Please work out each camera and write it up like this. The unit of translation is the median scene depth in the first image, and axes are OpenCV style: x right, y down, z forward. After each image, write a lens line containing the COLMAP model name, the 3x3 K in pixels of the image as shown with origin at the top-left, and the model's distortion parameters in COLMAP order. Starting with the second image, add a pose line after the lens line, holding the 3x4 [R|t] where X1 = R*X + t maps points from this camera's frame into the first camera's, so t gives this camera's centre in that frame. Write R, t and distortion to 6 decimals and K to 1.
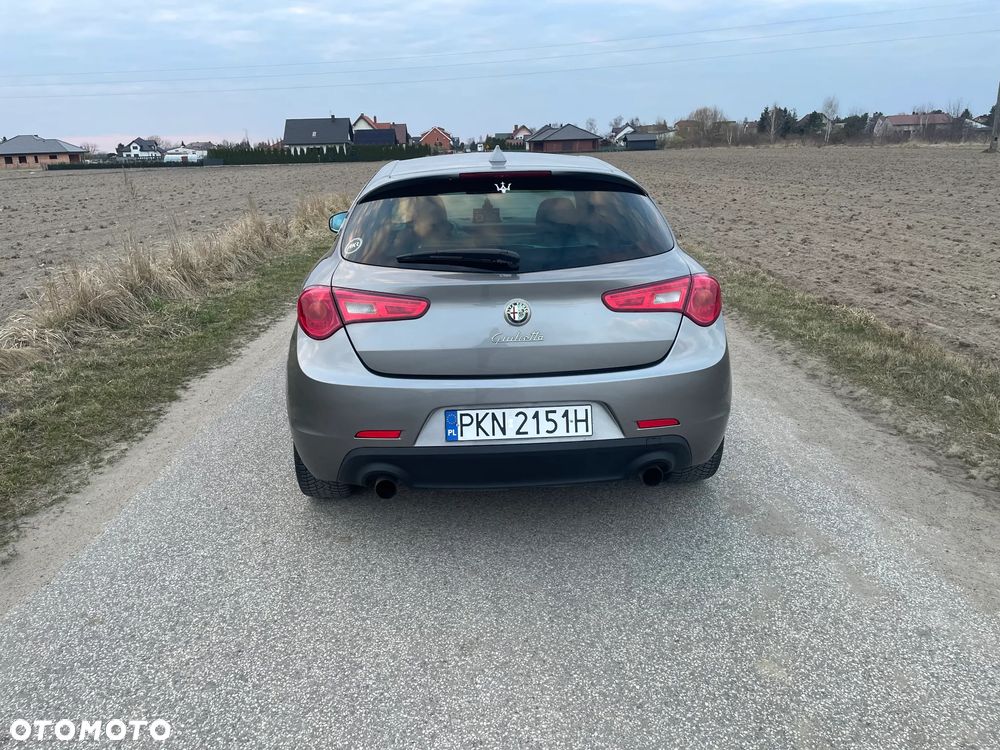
lens RADIAL K [[752.9, 0, 492.9], [0, 752.9, 376.6], [0, 0, 1]] dist [0.092622, -0.113259]
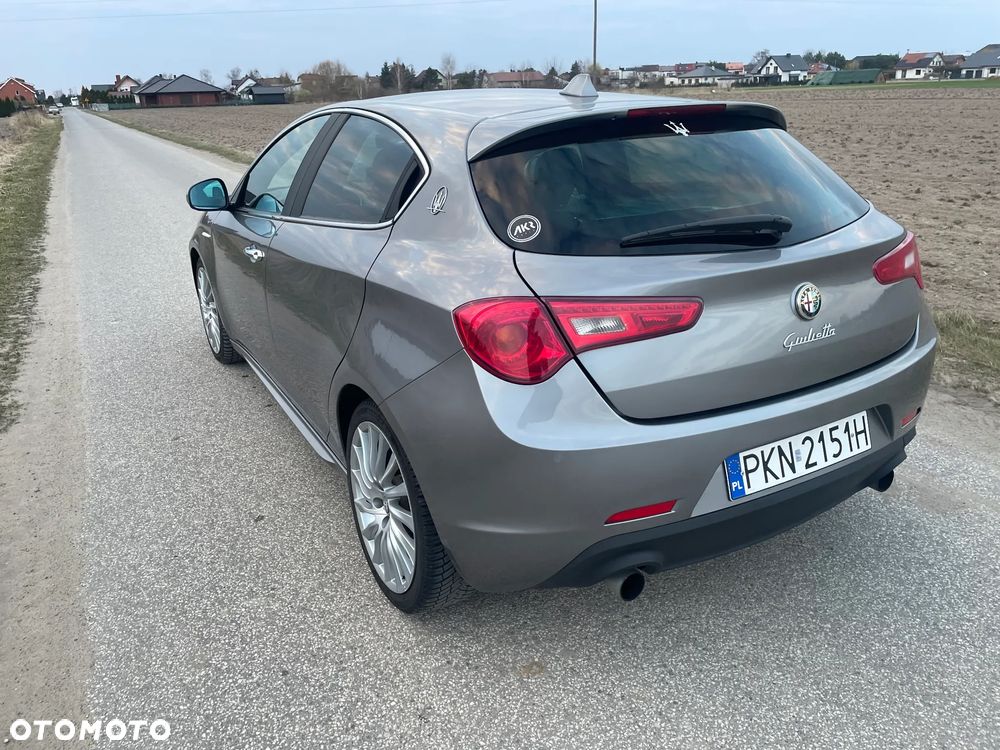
lens RADIAL K [[752.3, 0, 501.4], [0, 752.3, 371.5], [0, 0, 1]] dist [0.092614, -0.116269]
pose [[0.889447, -0.159718, 0.428221, -0.520550], [0.139219, 0.987105, 0.079004, -0.112498], [-0.435318, -0.010654, 0.900214, 0.461347]]
